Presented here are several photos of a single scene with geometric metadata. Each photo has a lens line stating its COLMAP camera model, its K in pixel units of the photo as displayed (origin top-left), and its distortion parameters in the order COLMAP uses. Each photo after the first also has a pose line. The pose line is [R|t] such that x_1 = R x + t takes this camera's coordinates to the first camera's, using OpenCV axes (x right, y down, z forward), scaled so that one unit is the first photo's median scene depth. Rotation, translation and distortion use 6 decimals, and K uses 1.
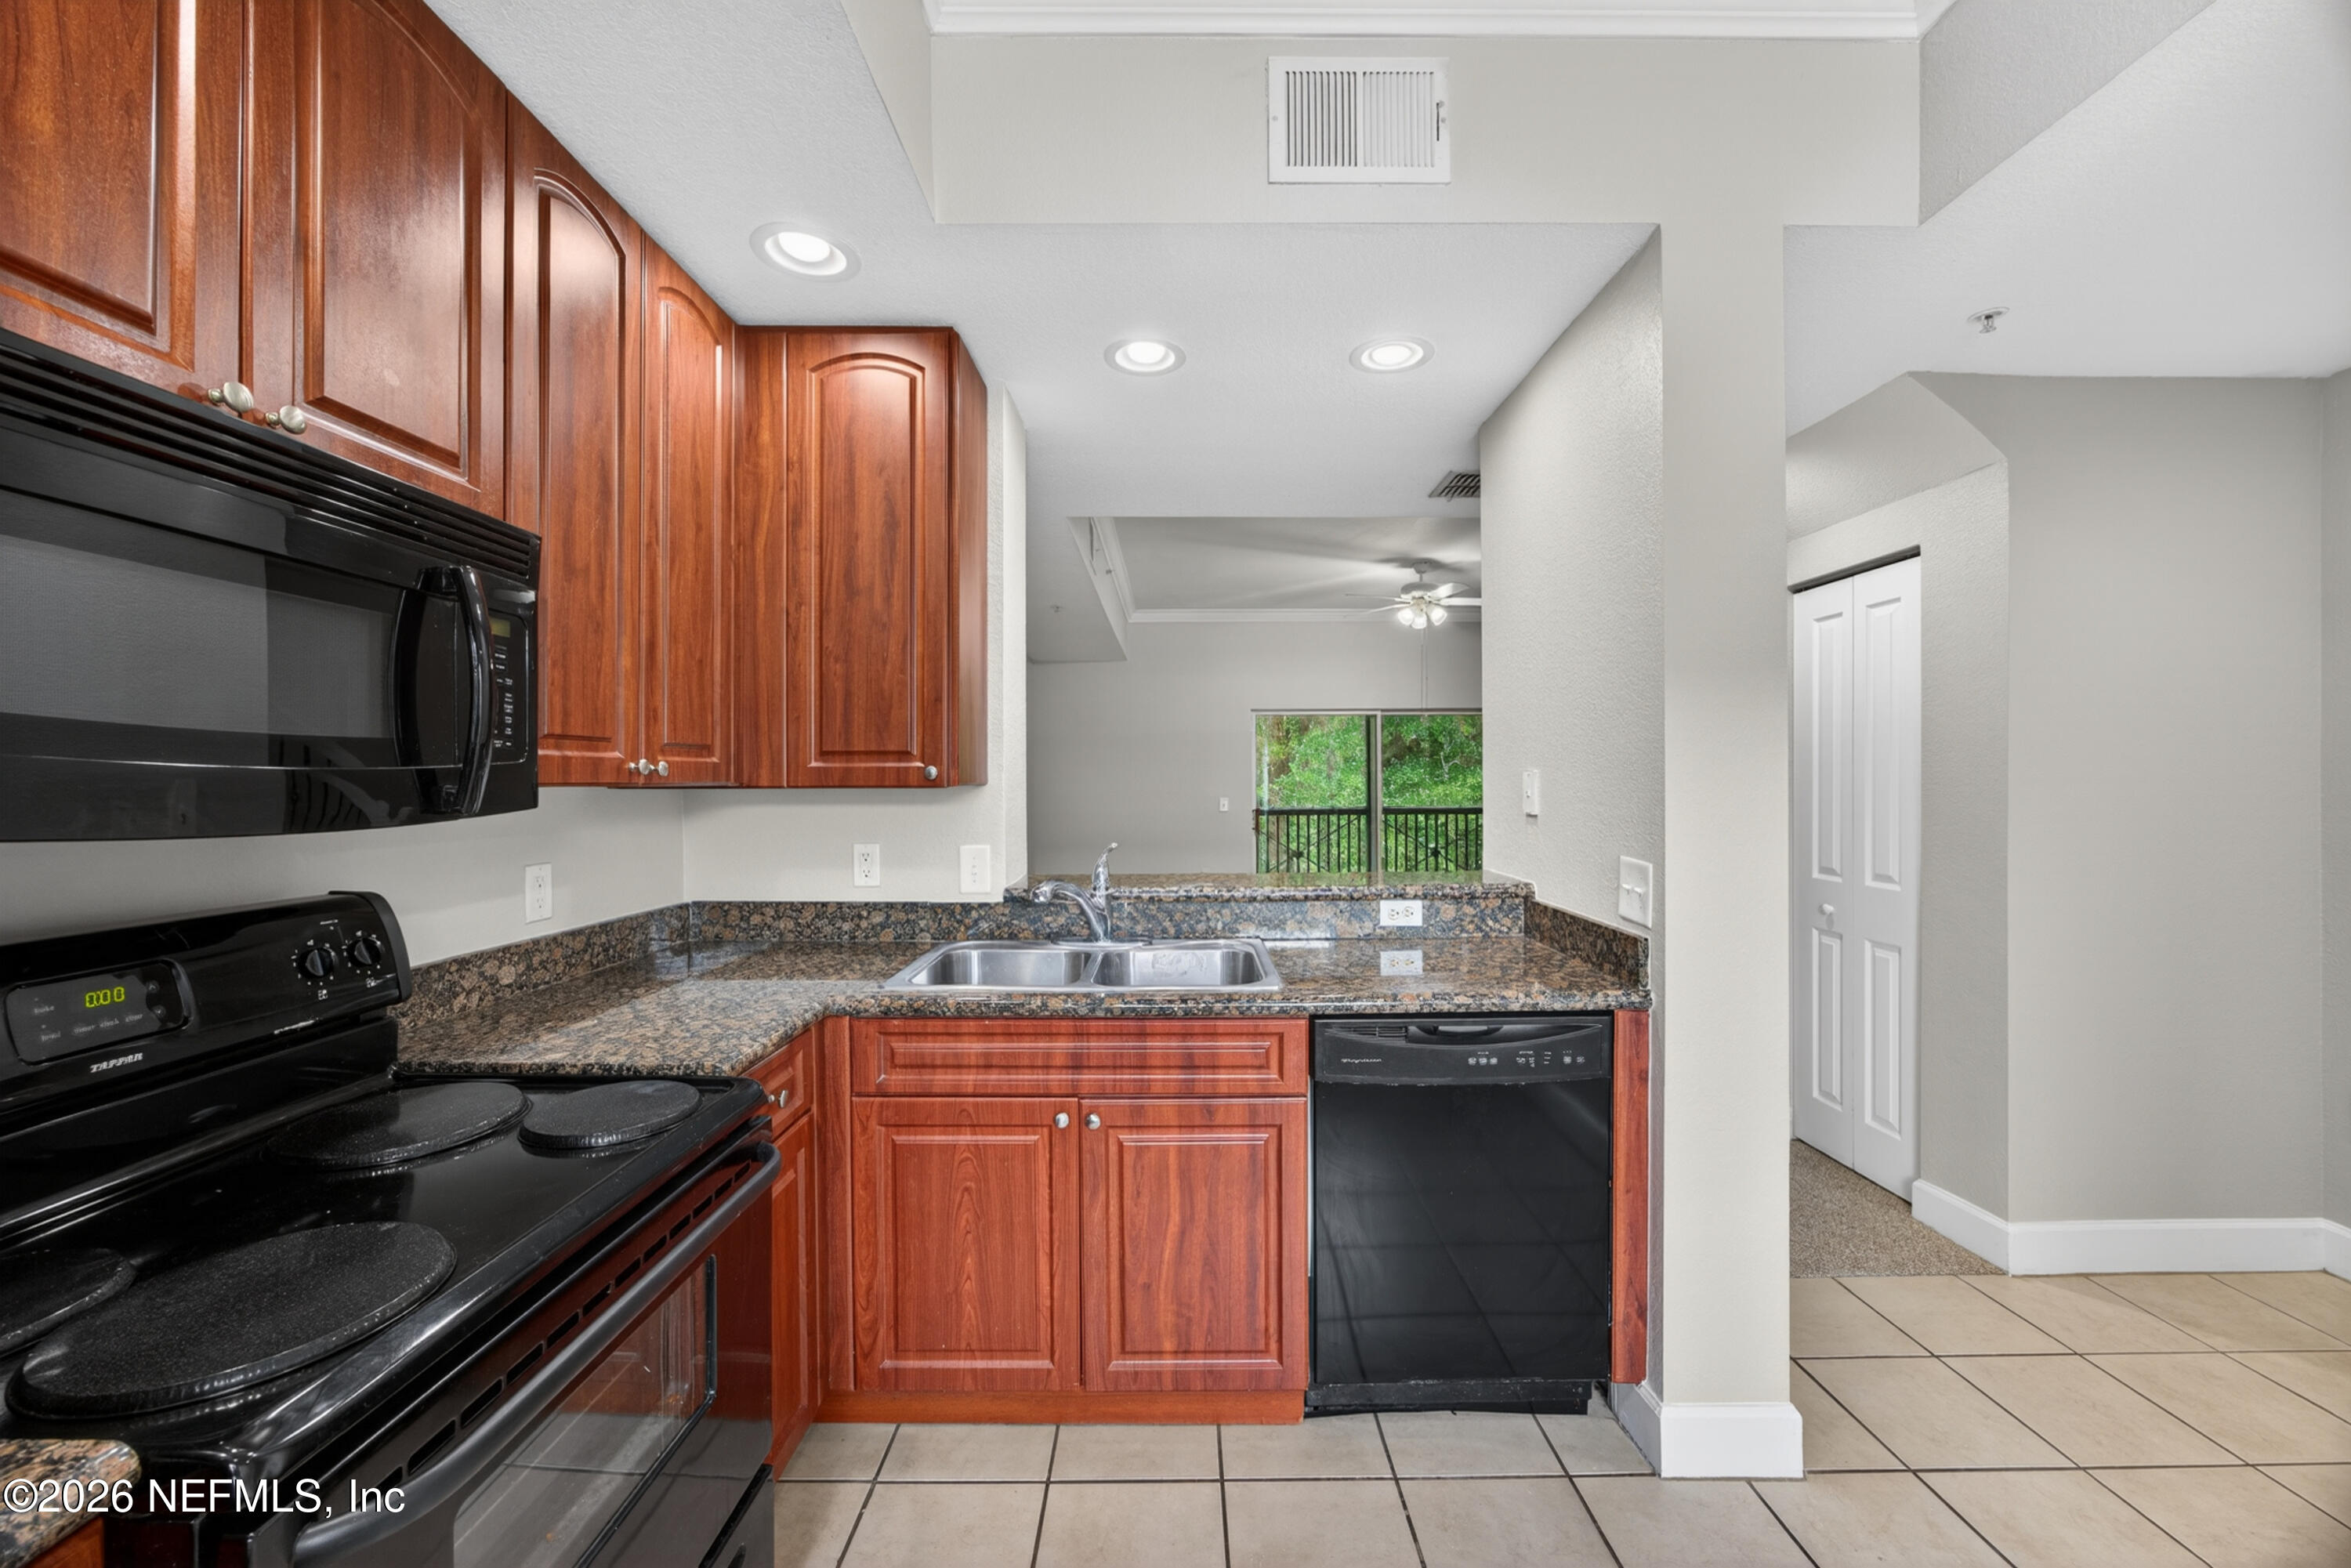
lens RADIAL K [[891.7, 0, 1182.8], [0, 891.7, 776.3], [0, 0, 1]] dist [0.000604, 0.000124]
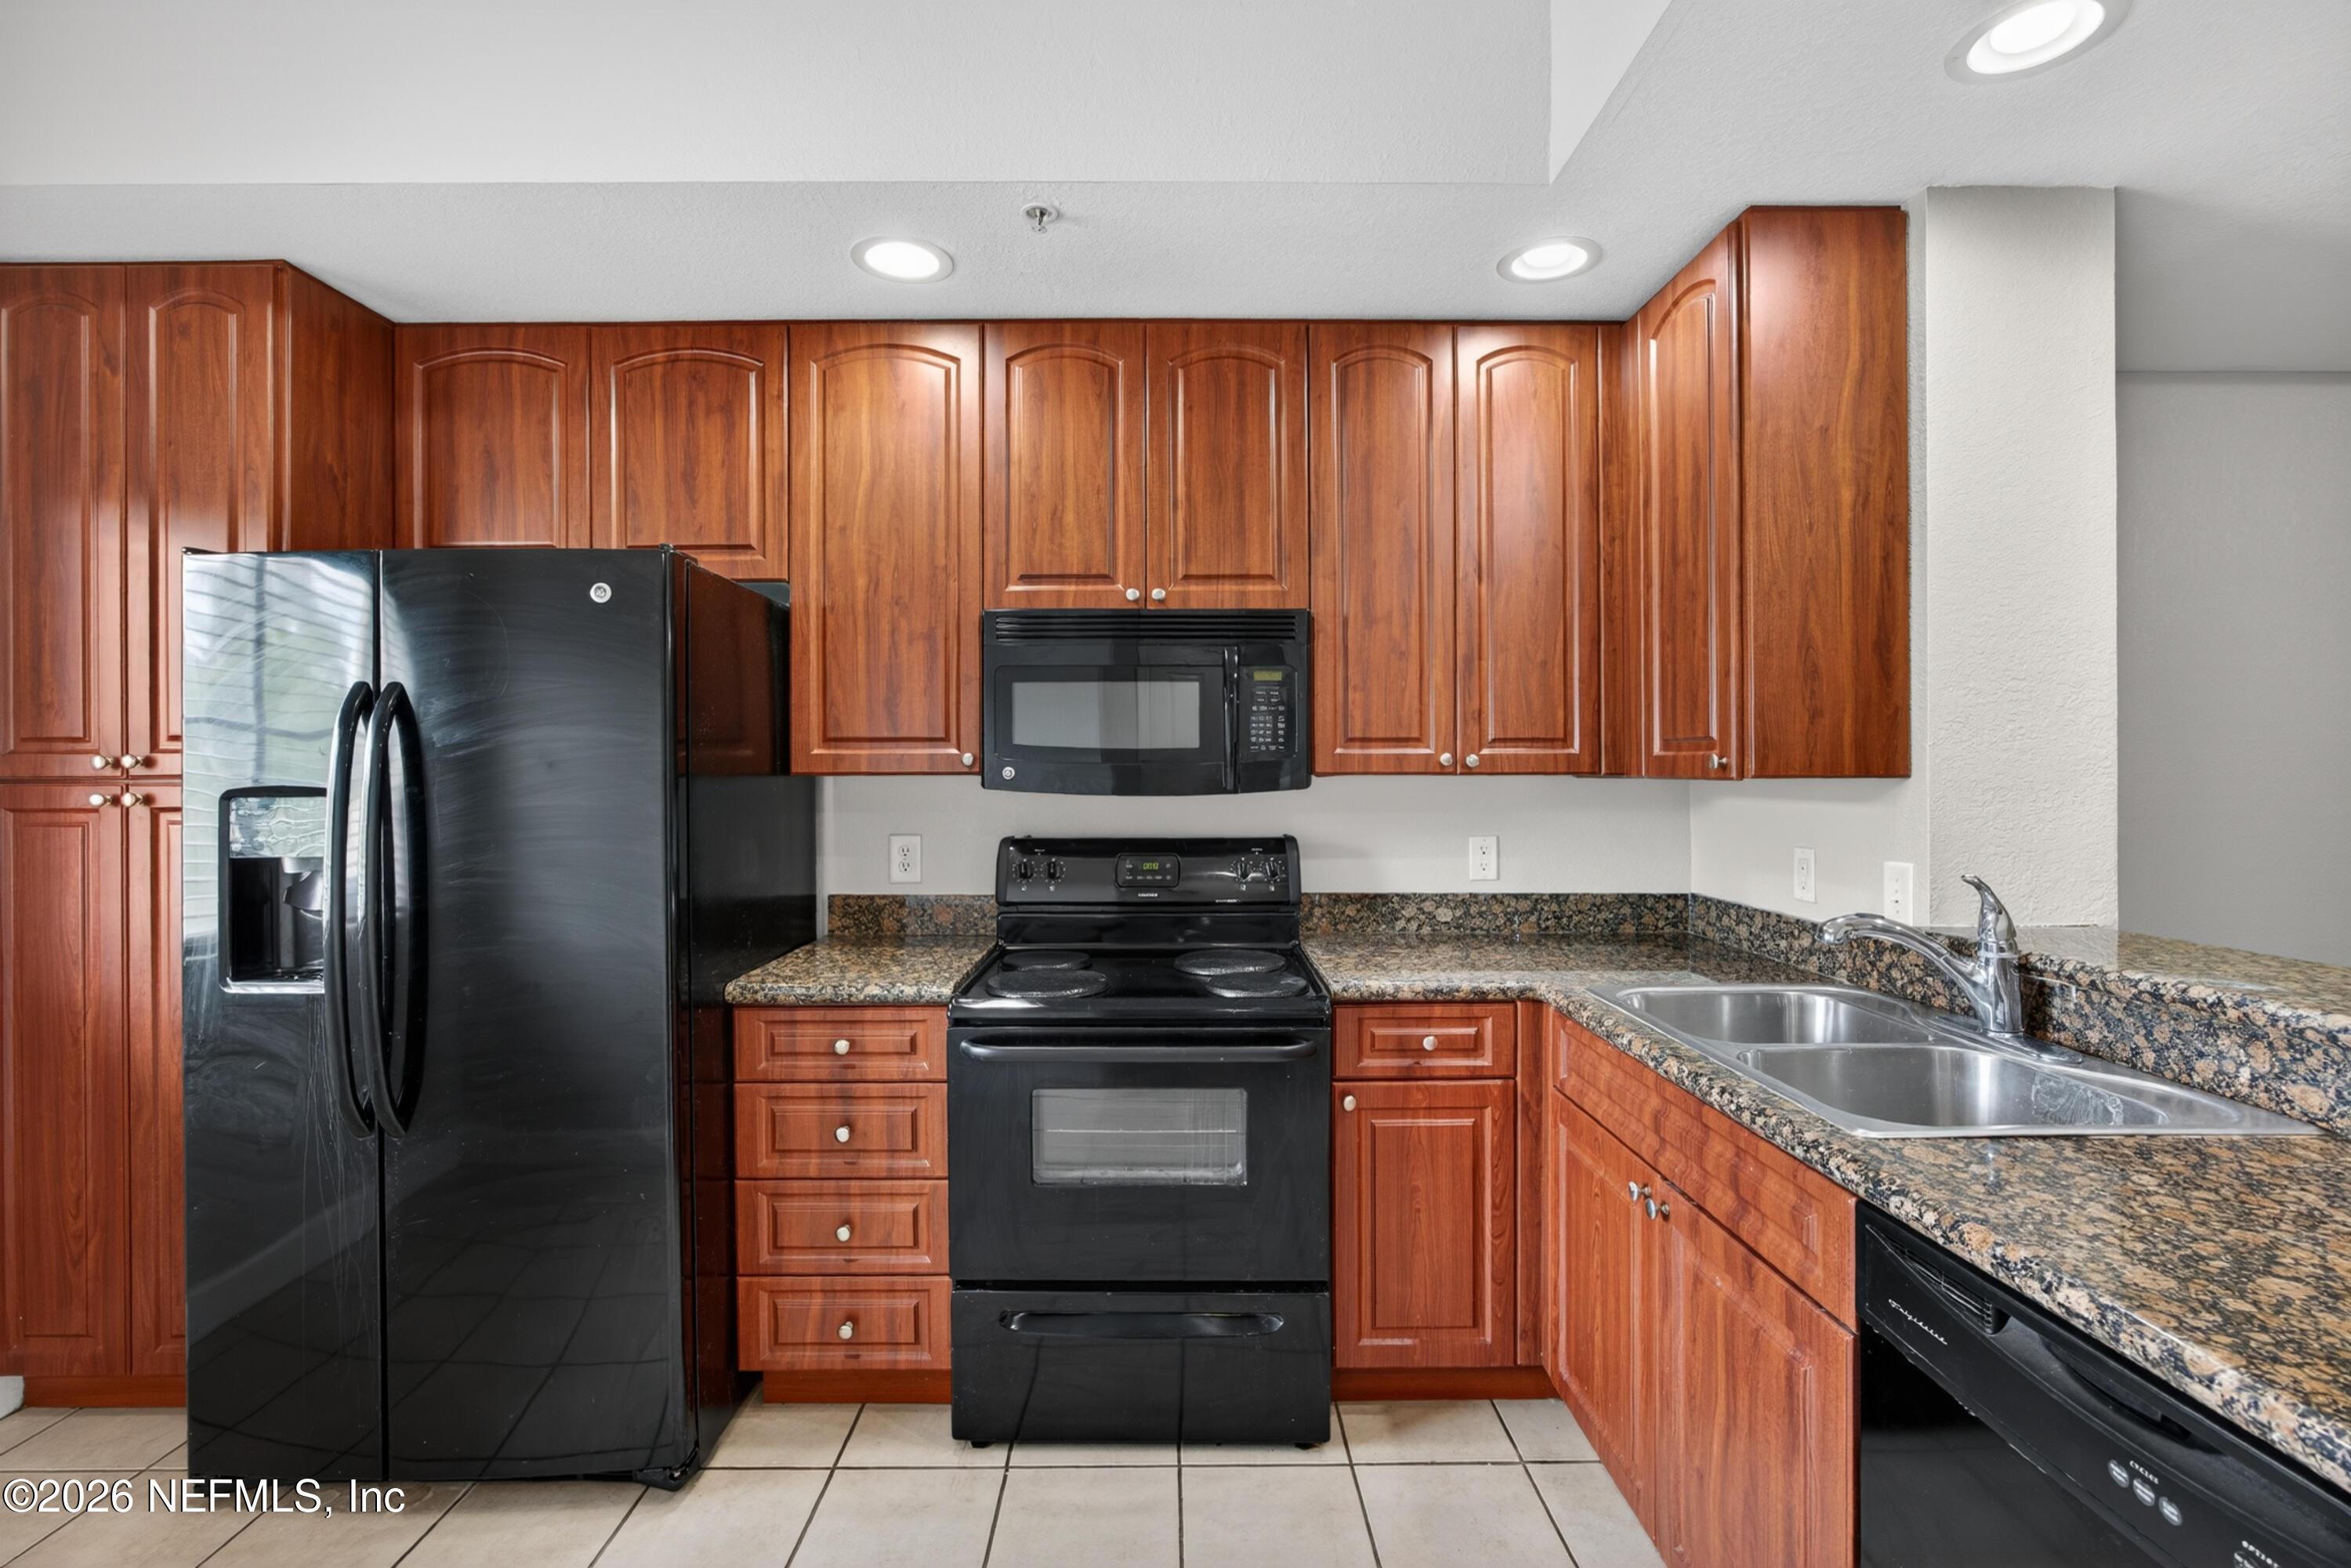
lens RADIAL K [[1027.4, 0, 1172.8], [0, 1027.4, 766.4], [0, 0, 1]] dist [-0.000230, 0.000504]
pose [[-0.003027, -0.005424, -0.999981, 0.717621], [0.008818, 0.999946, -0.005451, 0.002143], [0.999957, -0.008835, -0.002979, 0.531360]]
